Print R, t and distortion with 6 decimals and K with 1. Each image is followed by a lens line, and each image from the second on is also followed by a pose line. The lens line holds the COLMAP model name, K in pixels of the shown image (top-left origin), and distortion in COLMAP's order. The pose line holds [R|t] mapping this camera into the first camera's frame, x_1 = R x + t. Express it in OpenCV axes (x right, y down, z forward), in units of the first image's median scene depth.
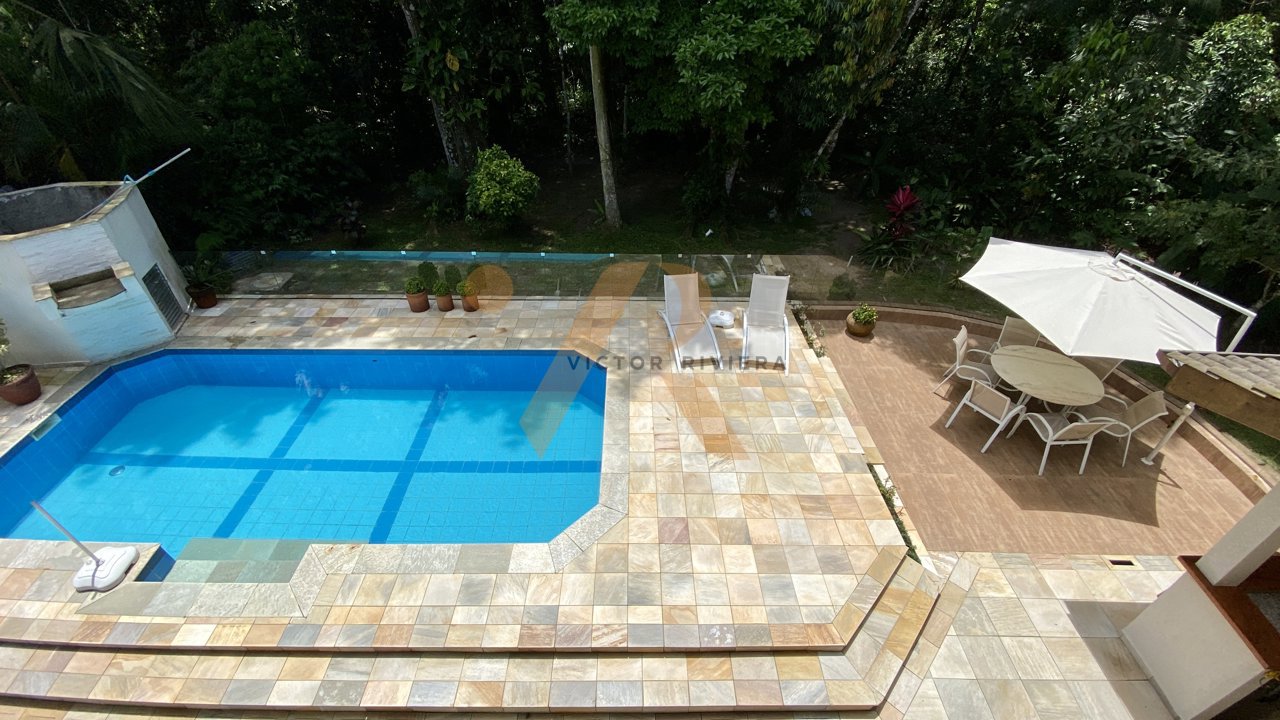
lens RADIAL K [[530.3, 0, 645.3], [0, 530.3, 360.8], [0, 0, 1]] dist [0.019272, -0.019722]
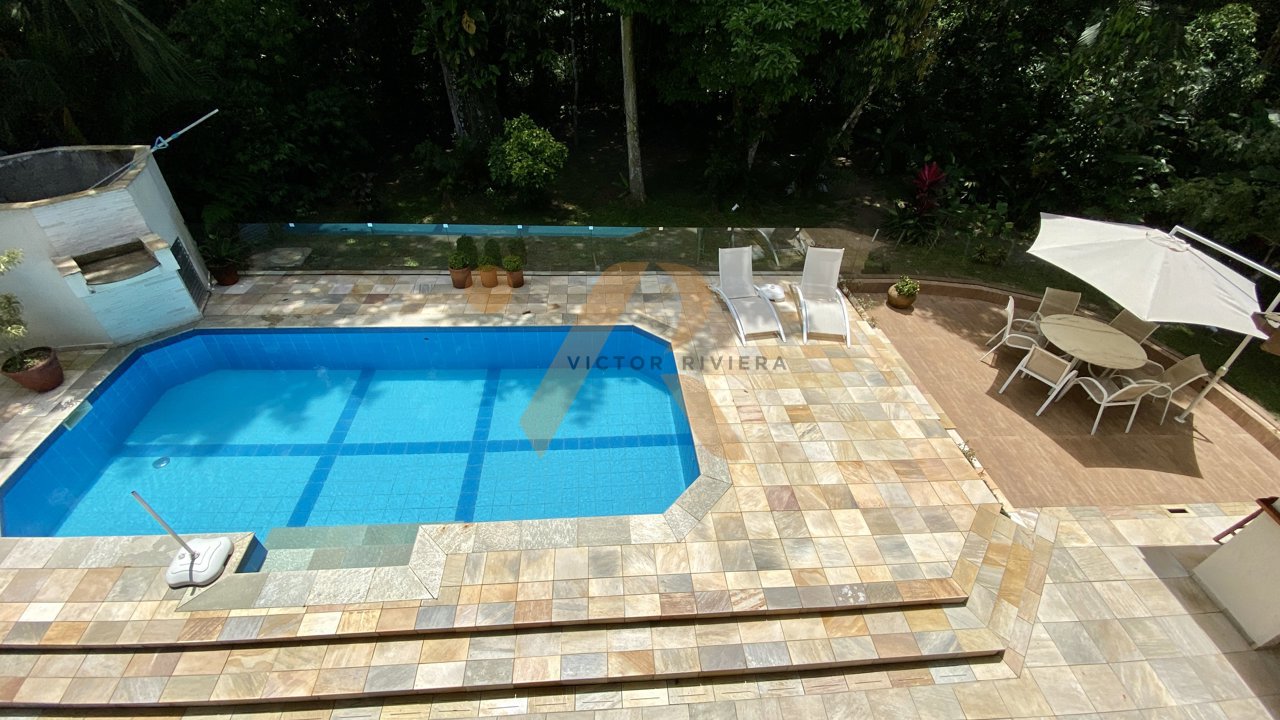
lens RADIAL K [[535.2, 0, 640.0], [0, 535.2, 360.0], [0, 0, 1]] dist [0.015412, -0.018376]
pose [[0.996647, -0.017849, 0.079854, -0.236902], [0.015276, 0.999348, 0.032718, 0.014593], [-0.080386, -0.031388, 0.996270, 0.006820]]
